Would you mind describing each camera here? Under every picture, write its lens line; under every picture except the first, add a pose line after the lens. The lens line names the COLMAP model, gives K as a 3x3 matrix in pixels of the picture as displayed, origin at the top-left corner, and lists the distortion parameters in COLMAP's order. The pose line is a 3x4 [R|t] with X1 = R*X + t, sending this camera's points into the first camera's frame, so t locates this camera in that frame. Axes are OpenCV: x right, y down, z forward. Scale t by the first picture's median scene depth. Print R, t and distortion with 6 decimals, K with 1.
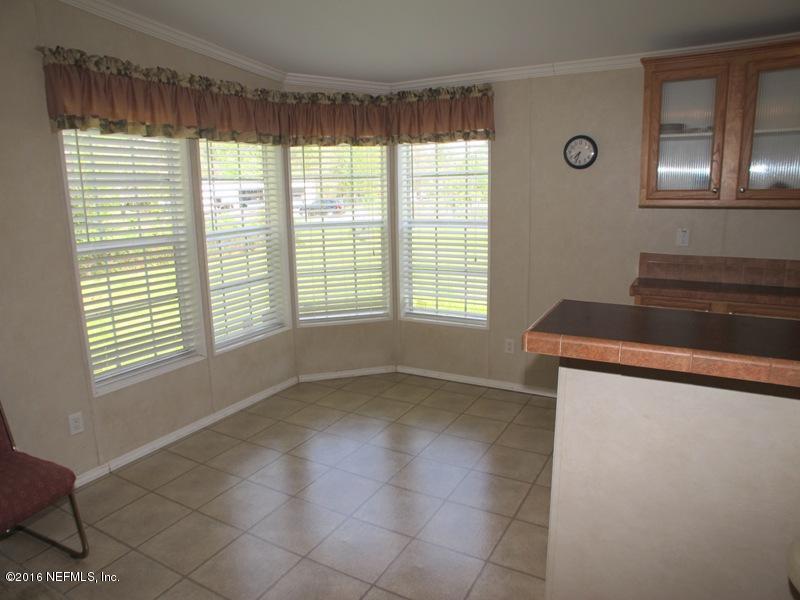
lens RADIAL K [[555.6, 0, 381.1], [0, 555.6, 300.2], [0, 0, 1]] dist [-0.113120, 0.079083]
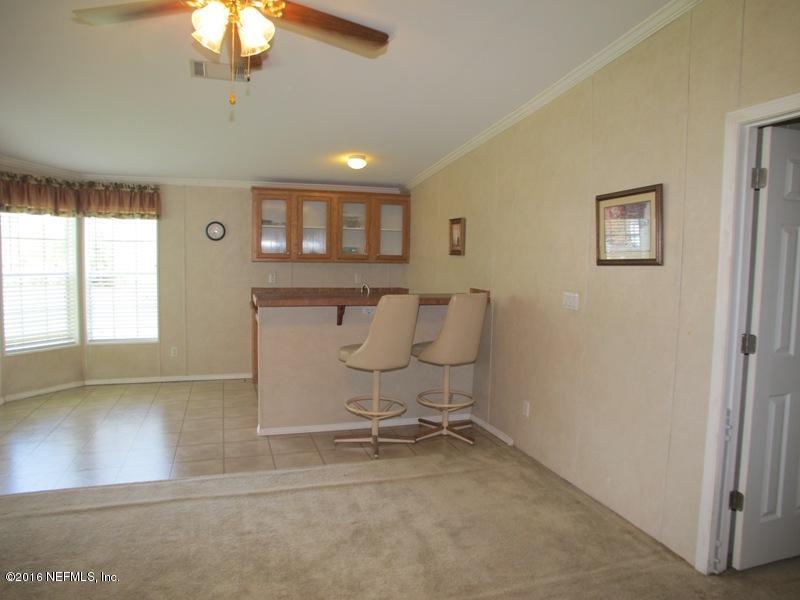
lens RADIAL K [[555.6, 0, 397.1], [0, 555.6, 300.5], [0, 0, 1]] dist [-0.113120, 0.079083]
pose [[0.654444, -0.026589, 0.755643, -0.532973], [0.117327, 0.990848, -0.066749, 0.121061], [-0.746952, 0.132341, 0.651574, -0.496185]]
